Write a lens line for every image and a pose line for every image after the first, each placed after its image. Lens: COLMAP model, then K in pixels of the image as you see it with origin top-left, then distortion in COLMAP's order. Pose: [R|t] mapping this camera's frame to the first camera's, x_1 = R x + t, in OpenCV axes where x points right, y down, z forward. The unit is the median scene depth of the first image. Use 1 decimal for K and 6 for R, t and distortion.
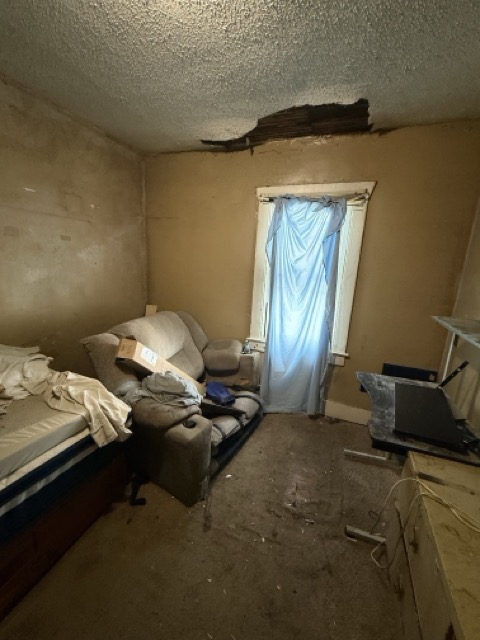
lens RADIAL K [[254.5, 0, 240.7], [0, 254.5, 319.4], [0, 0, 1]] dist [-0.000799, -0.000375]
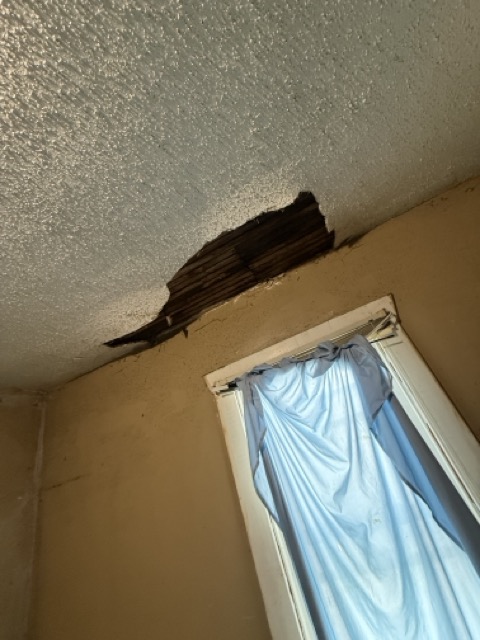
lens RADIAL K [[254.5, 0, 240.6], [0, 254.5, 320.6], [0, 0, 1]] dist [-0.000799, -0.000375]
pose [[0.941458, -0.319416, 0.107843, 0.129324], [0.312082, 0.704721, -0.637160, -0.229665], [0.127520, 0.633515, 0.763150, 0.529999]]
